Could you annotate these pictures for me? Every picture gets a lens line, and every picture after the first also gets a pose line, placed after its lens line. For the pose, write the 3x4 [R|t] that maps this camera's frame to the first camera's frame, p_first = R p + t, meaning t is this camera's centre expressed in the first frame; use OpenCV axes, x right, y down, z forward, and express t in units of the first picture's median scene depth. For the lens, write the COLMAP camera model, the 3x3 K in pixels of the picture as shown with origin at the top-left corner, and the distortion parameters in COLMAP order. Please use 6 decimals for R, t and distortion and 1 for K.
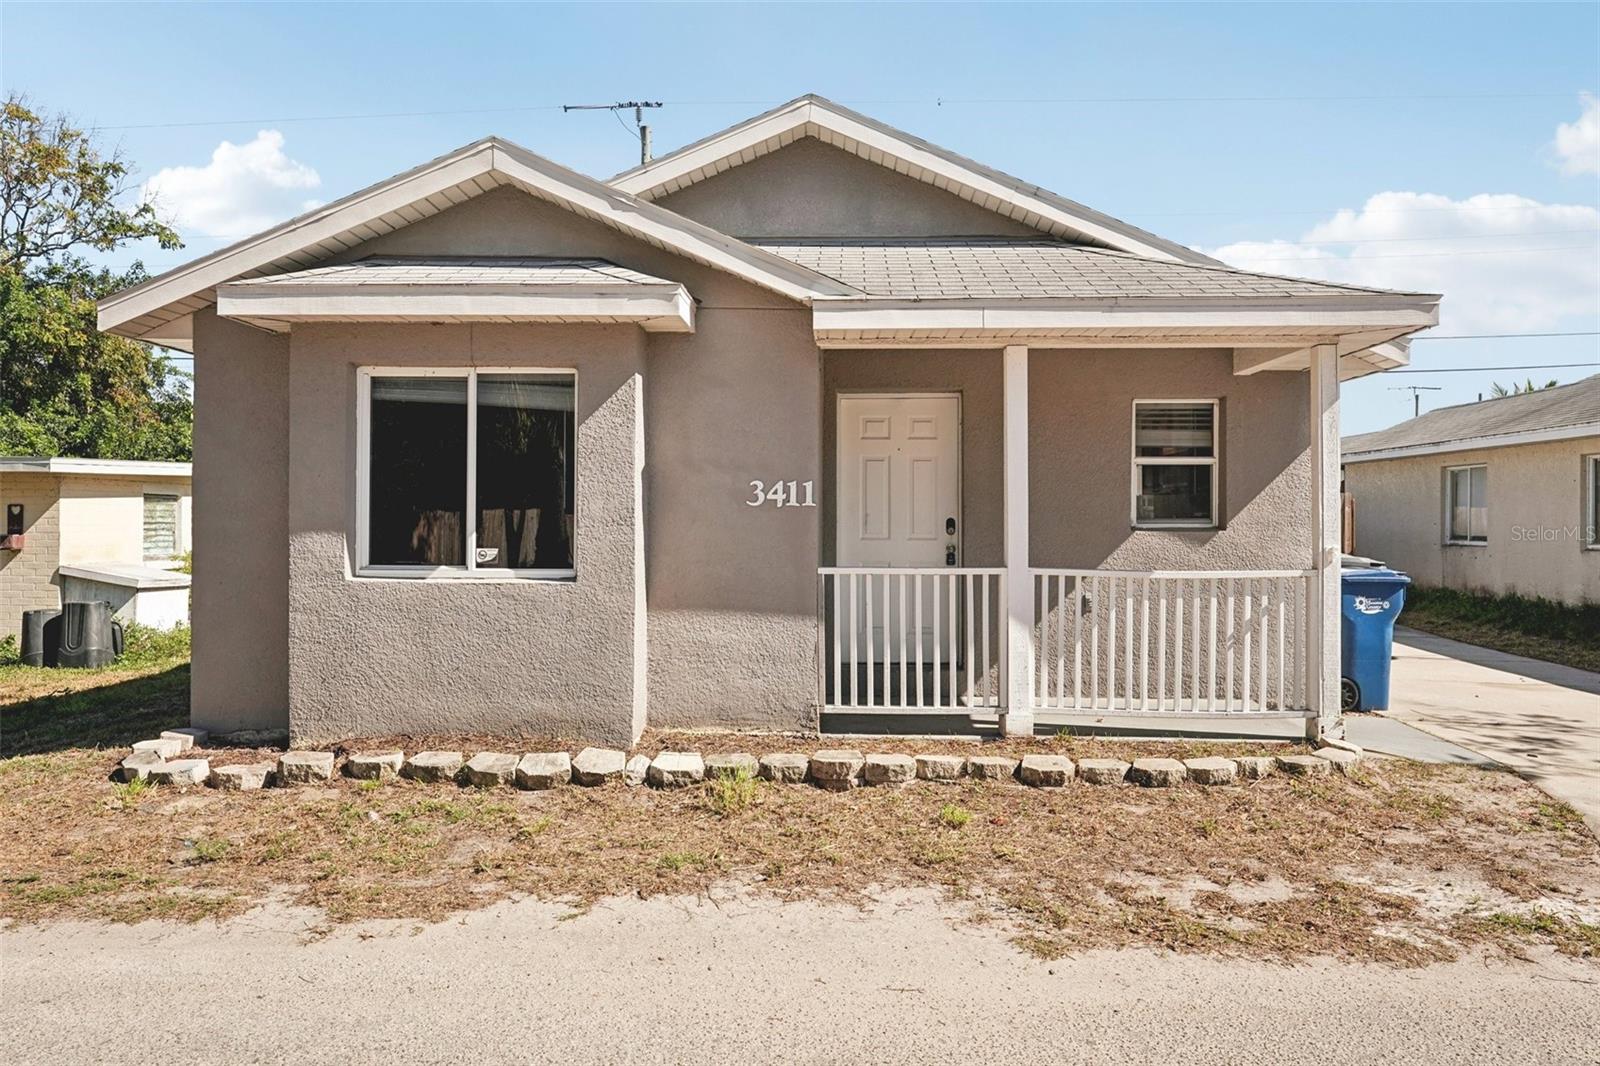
lens RADIAL K [[1139.2, 0, 790.7], [0, 1139.2, 532.1], [0, 0, 1]] dist [0.008711, -0.006599]
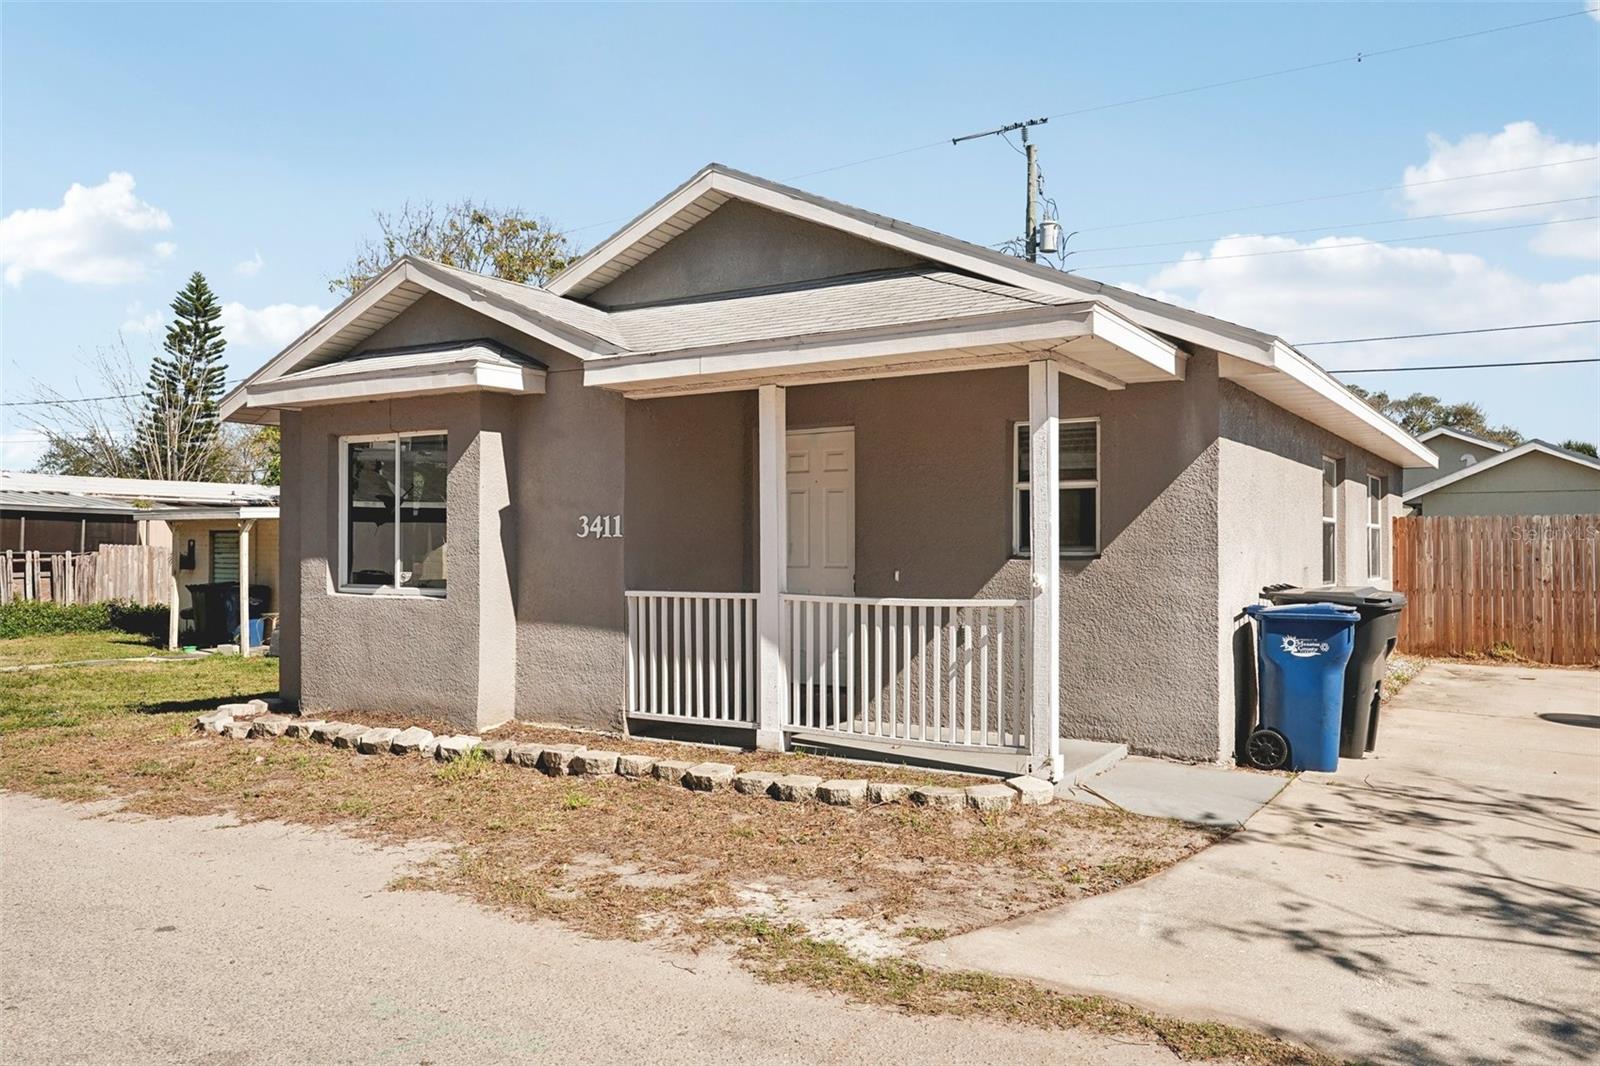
lens RADIAL K [[1205.2, 0, 791.3], [0, 1205.2, 566.5], [0, 0, 1]] dist [0.006444, -0.006091]
pose [[0.864005, 0.003557, -0.503471, 0.787006], [-0.002654, 0.999993, 0.002510, 0.003490], [0.503476, -0.000832, 0.864009, 0.034626]]
